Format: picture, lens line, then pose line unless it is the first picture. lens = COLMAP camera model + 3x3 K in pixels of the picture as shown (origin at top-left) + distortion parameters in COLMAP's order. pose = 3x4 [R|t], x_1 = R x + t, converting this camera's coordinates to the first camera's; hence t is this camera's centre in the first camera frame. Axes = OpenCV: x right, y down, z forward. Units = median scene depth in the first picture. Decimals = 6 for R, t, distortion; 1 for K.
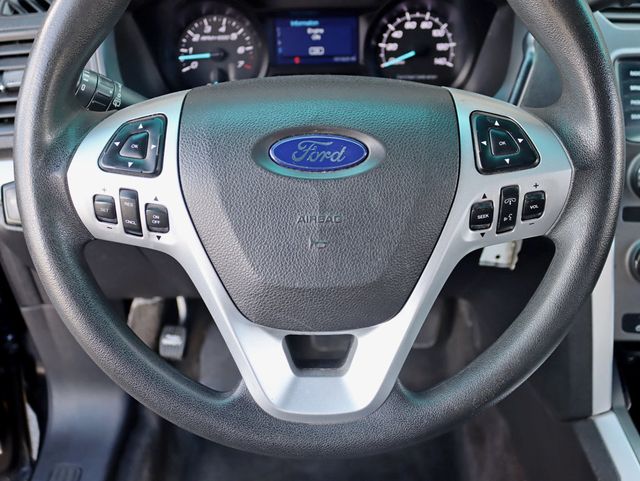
lens RADIAL K [[677.8, 0, 316.8], [0, 677.8, 240.4], [0, 0, 1]] dist [-0.069010, 0.000000]
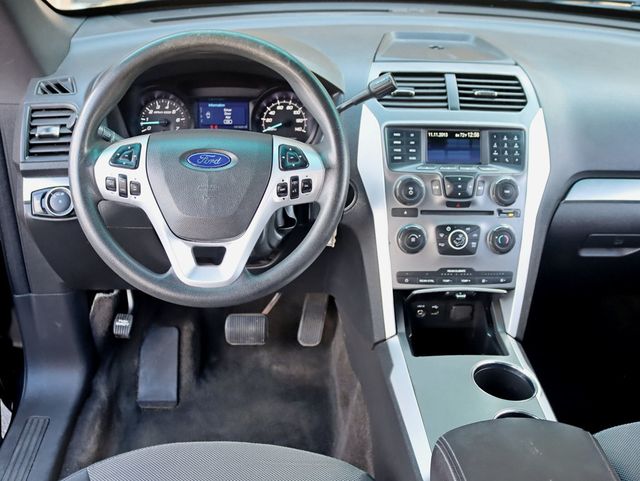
lens RADIAL K [[813.7, 0, 322.6], [0, 813.7, 239.1], [0, 0, 1]] dist [-0.043219, 0.000000]
pose [[0.998028, 0.015574, 0.060801, 0.202111], [-0.006047, 0.988078, -0.153833, 0.501598], [-0.062472, 0.153162, 0.986224, -1.522876]]
